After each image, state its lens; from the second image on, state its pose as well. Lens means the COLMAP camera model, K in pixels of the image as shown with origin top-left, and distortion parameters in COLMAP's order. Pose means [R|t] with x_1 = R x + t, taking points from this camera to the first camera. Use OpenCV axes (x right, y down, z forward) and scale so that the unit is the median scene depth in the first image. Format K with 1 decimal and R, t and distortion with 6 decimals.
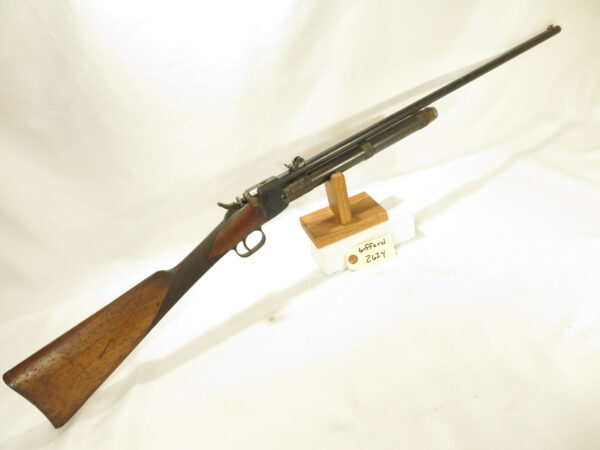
lens RADIAL K [[473.7, 0, 301.8], [0, 473.7, 227.7], [0, 0, 1]] dist [-0.073077, 0.049732]
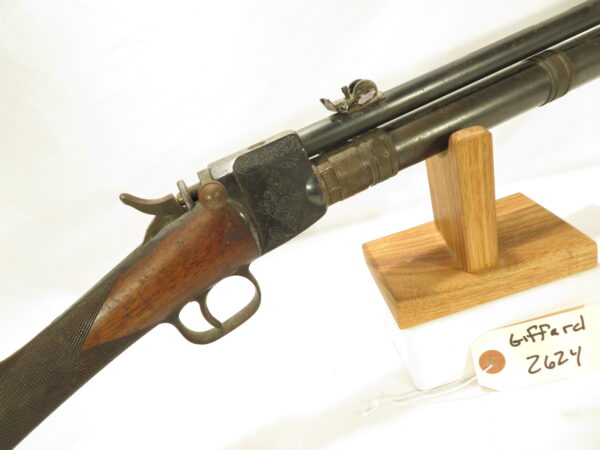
lens RADIAL K [[473.7, 0, 290.3], [0, 473.7, 212.5], [0, 0, 1]] dist [-0.073077, 0.049732]
pose [[0.978774, 0.055788, -0.197201, 0.015513], [-0.065133, 0.997025, -0.041217, -0.028607], [0.194315, 0.053187, 0.979496, 0.597450]]
